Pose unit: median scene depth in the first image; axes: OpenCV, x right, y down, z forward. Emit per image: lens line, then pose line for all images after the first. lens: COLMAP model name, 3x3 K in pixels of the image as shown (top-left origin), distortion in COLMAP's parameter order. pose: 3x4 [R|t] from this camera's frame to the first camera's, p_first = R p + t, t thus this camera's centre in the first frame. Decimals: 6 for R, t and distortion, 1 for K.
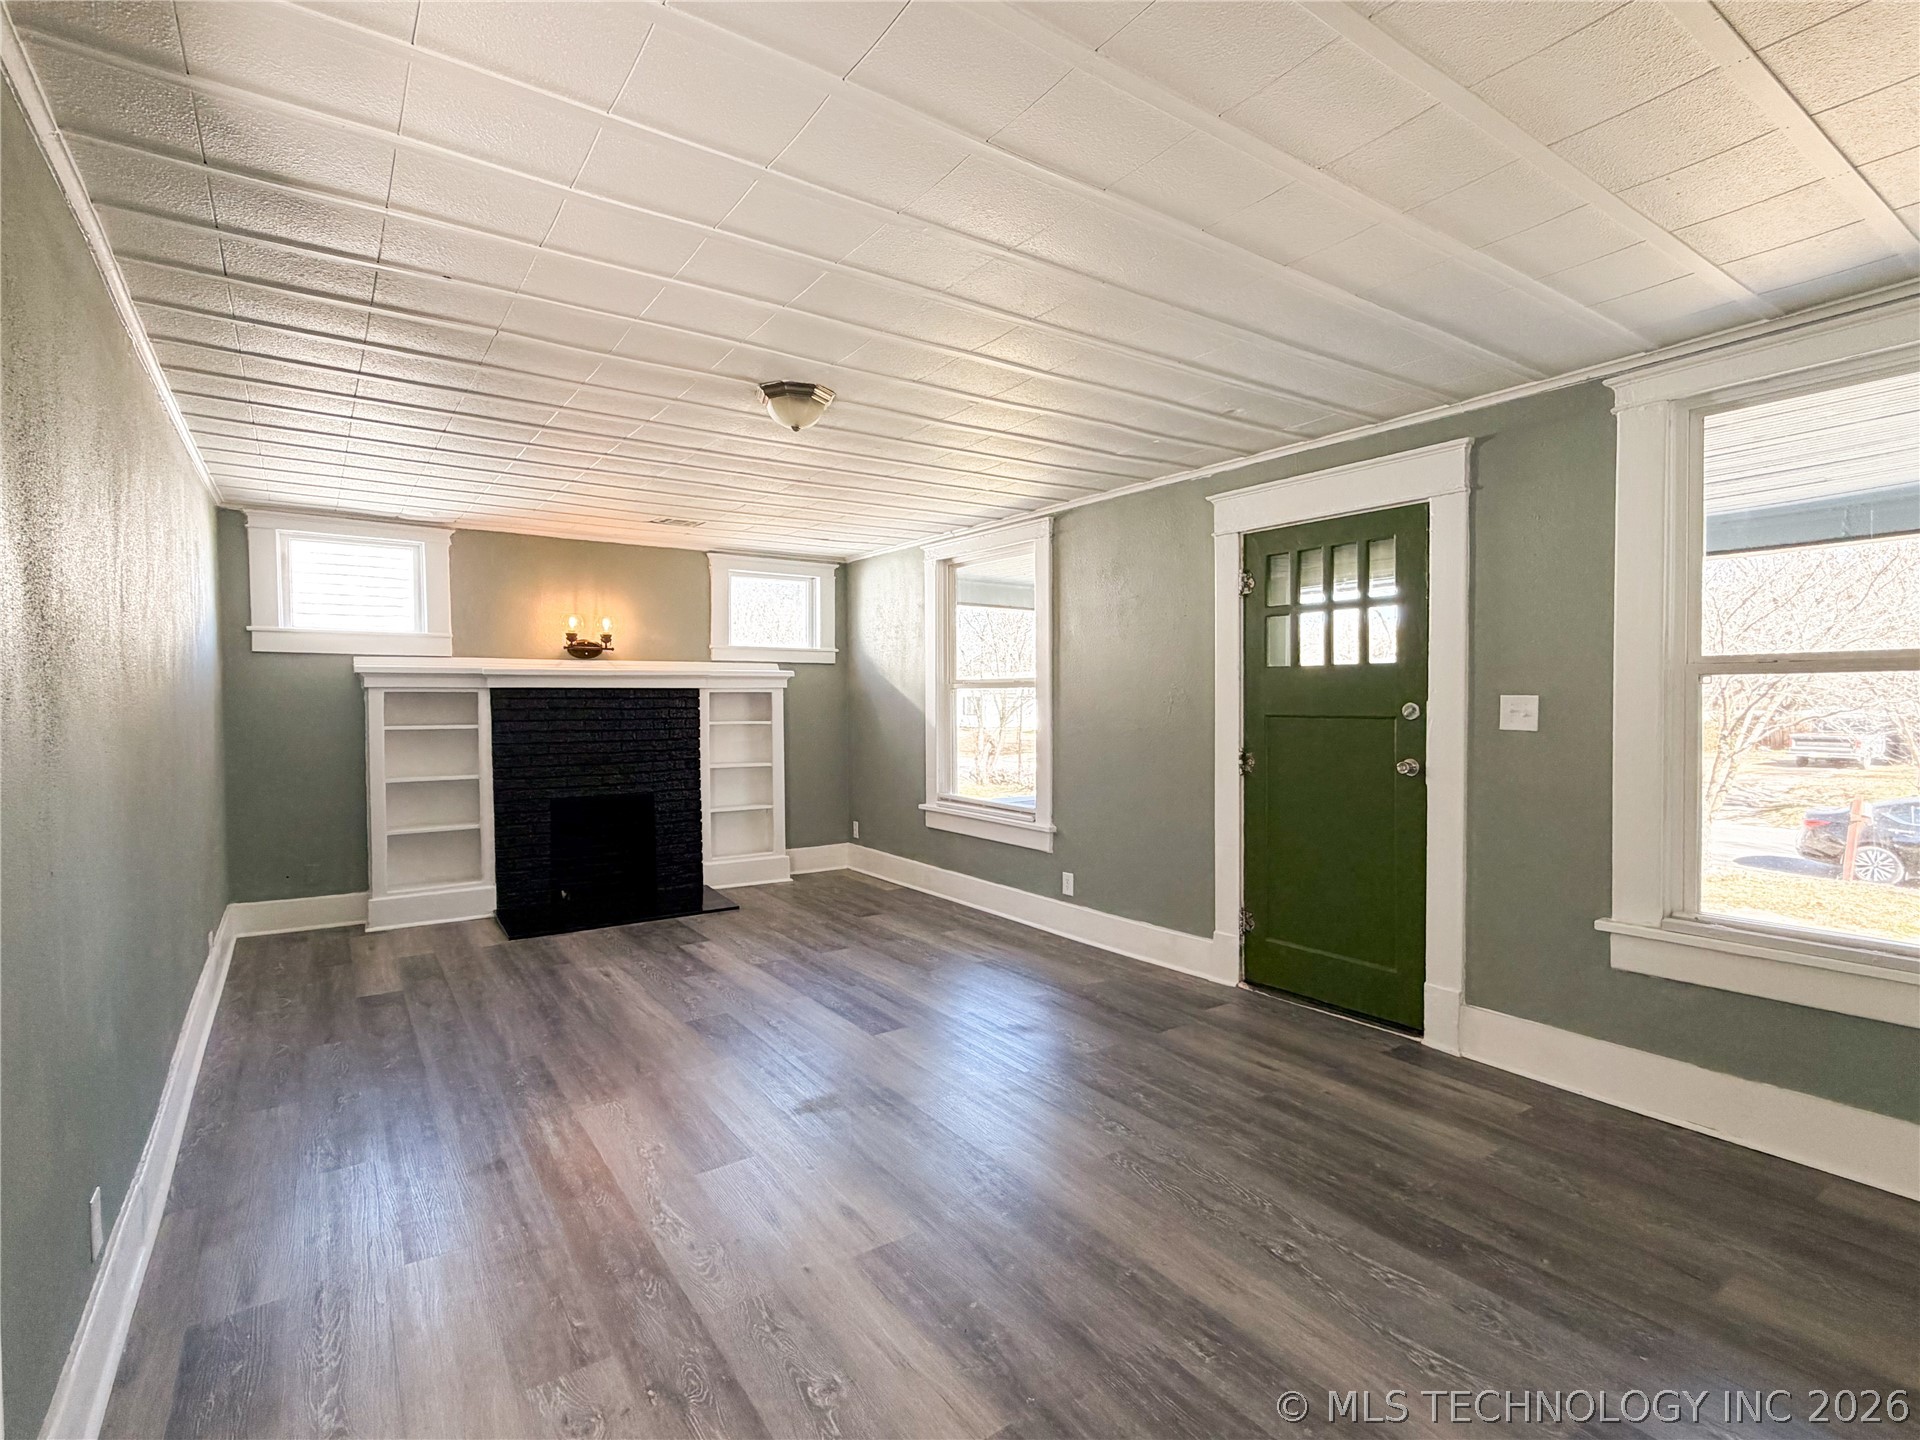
lens RADIAL K [[940.0, 0, 940.8], [0, 940.0, 713.4], [0, 0, 1]] dist [-0.002587, 0.001266]
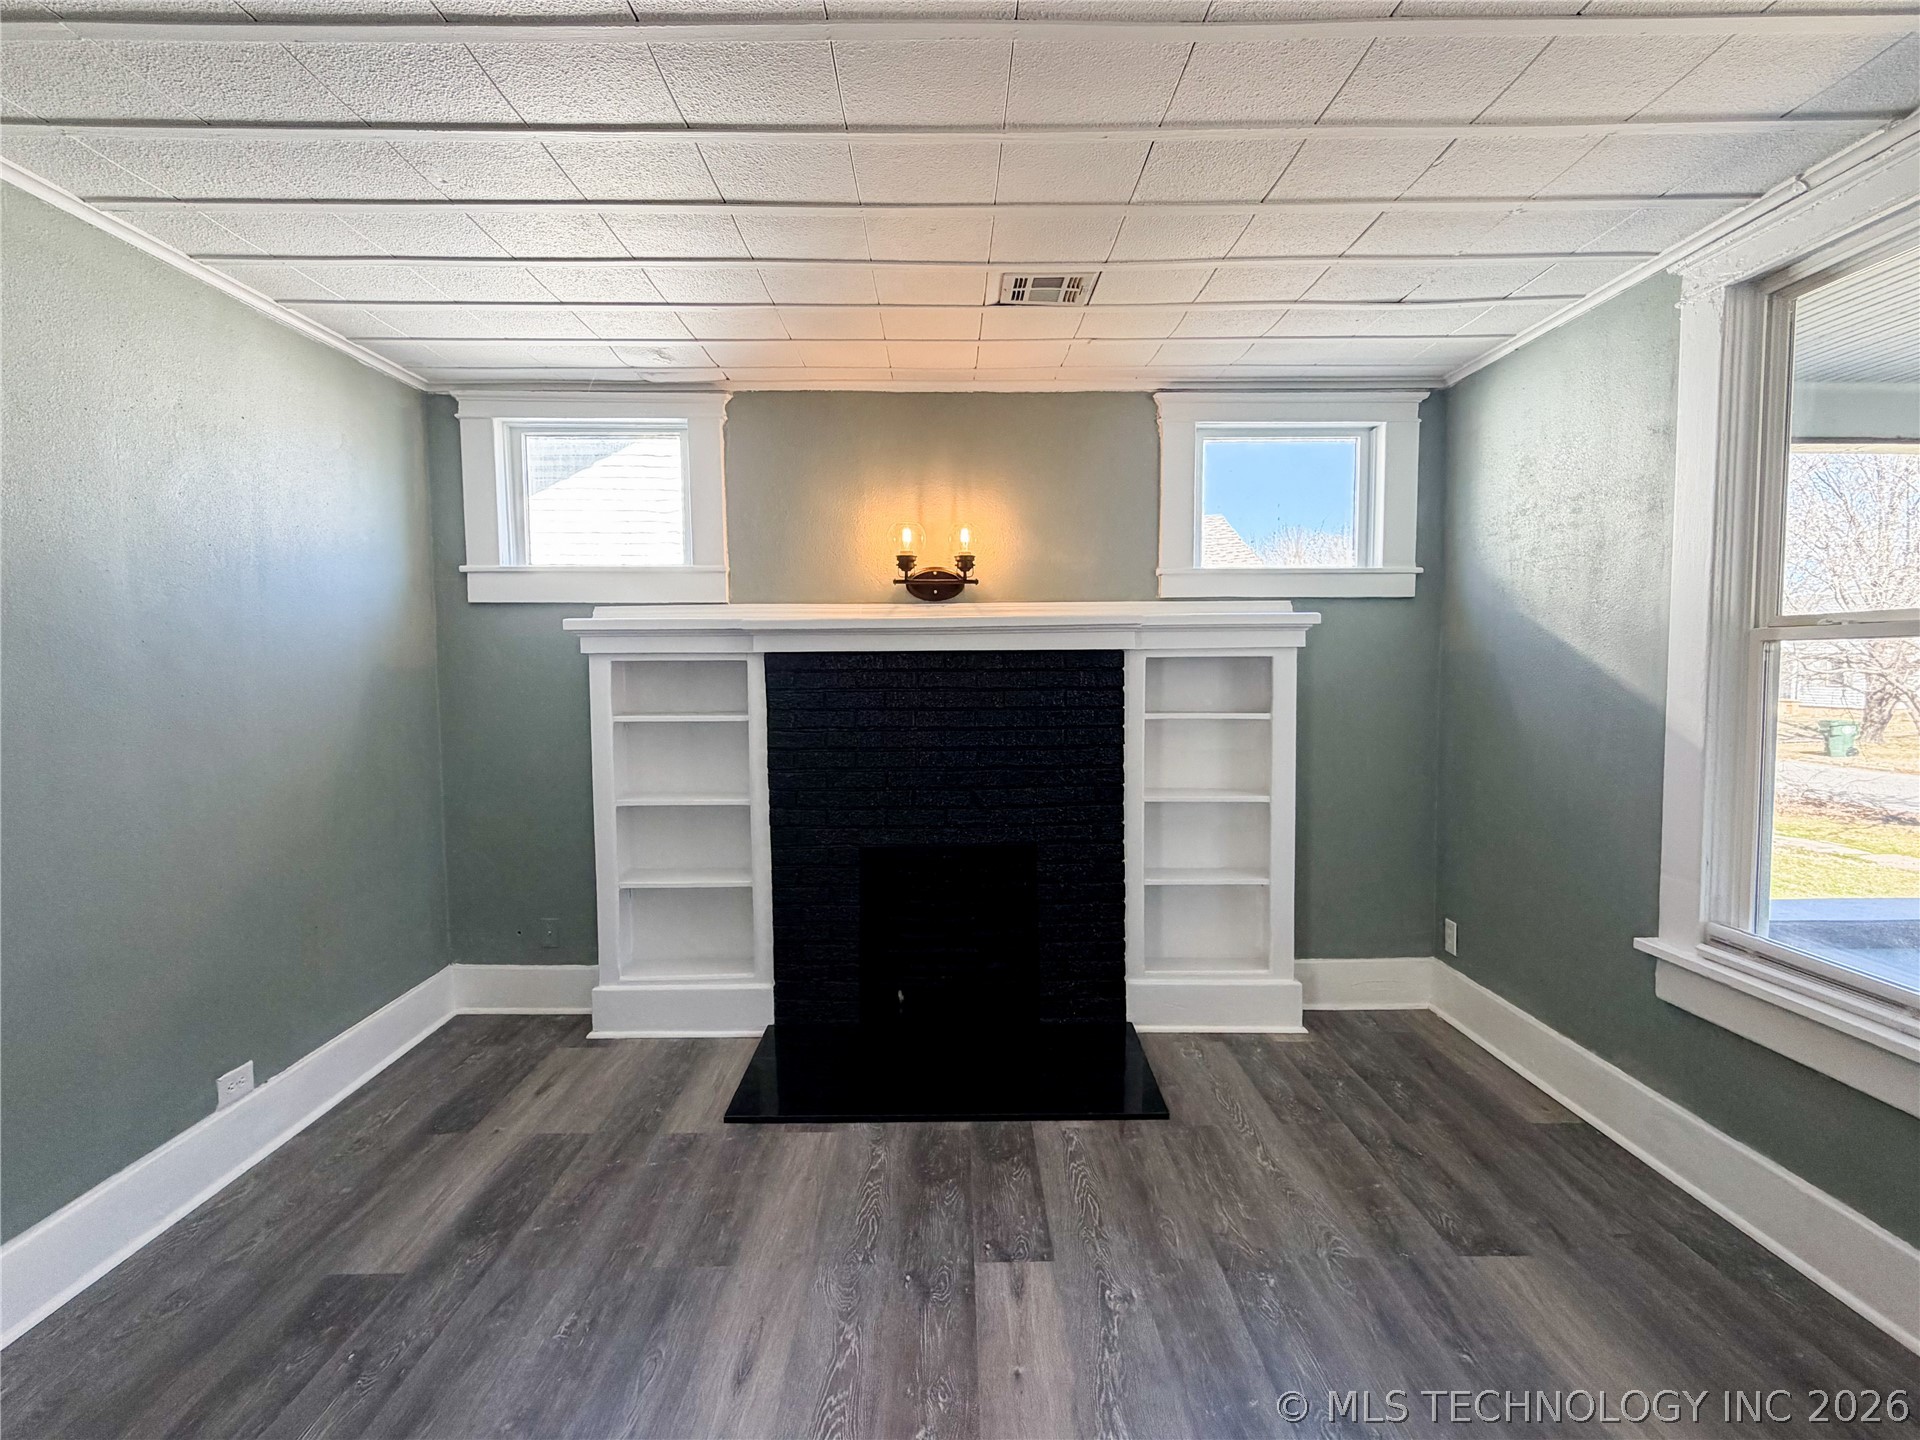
lens RADIAL K [[940.0, 0, 956.3], [0, 940.0, 725.7], [0, 0, 1]] dist [-0.002587, 0.001266]
pose [[0.840562, 0.031568, -0.540795, -0.060631], [-0.004462, 0.998670, 0.051361, -0.012763], [0.541697, -0.040759, 0.839585, 0.597985]]
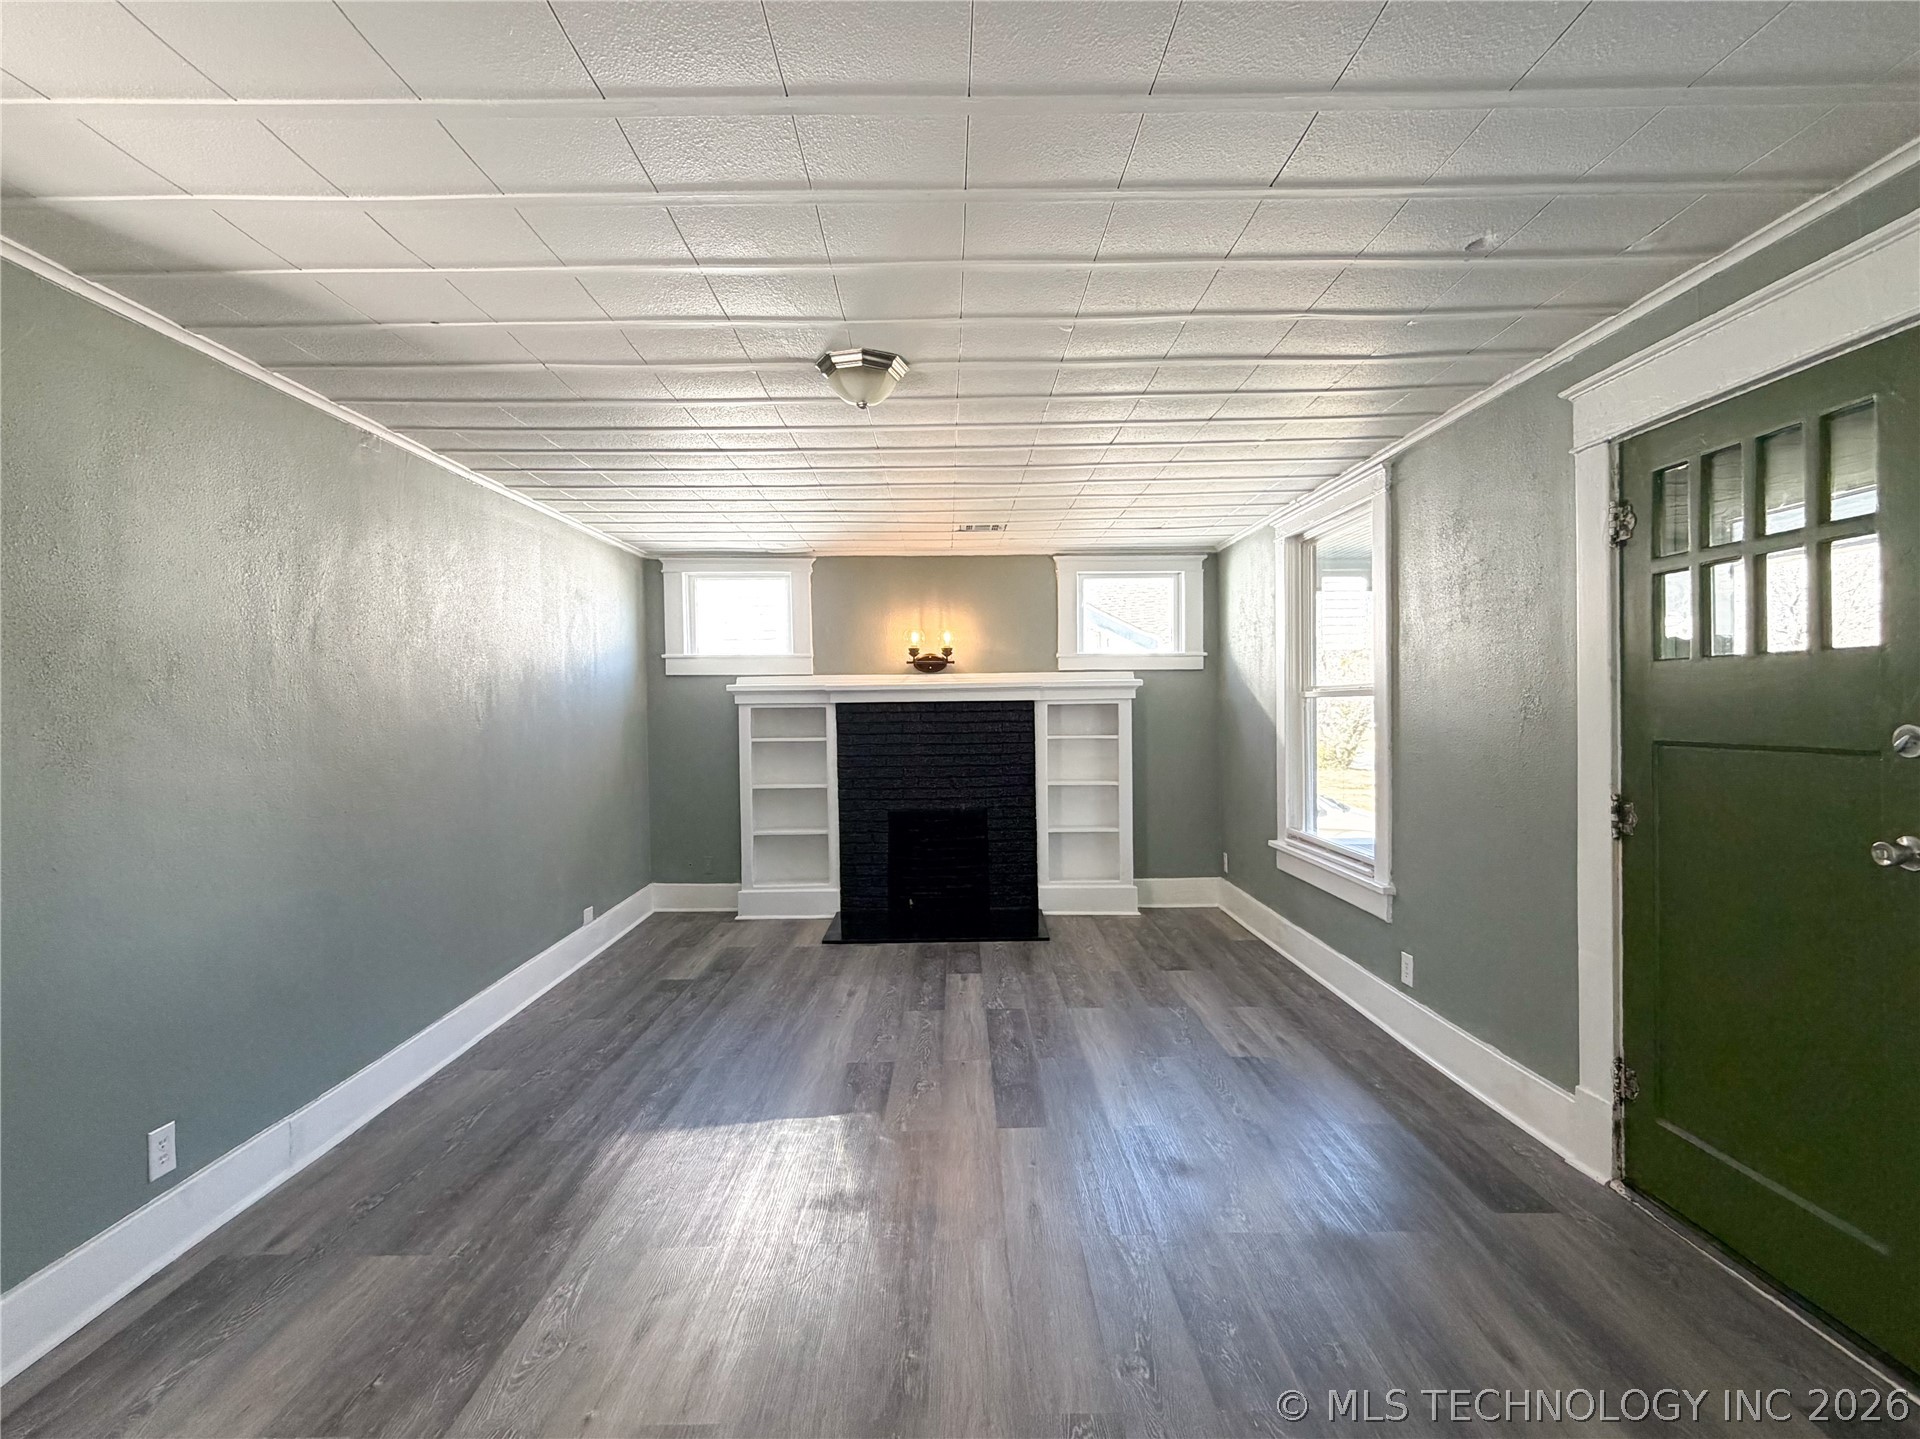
lens RADIAL K [[940.0, 0, 940.5], [0, 940.0, 718.2], [0, 0, 1]] dist [-0.002587, 0.001266]
pose [[0.829473, -0.000776, -0.558546, 0.226138], [0.000115, 0.999999, -0.001220, -0.009091], [0.558546, 0.000948, 0.829473, 0.191373]]
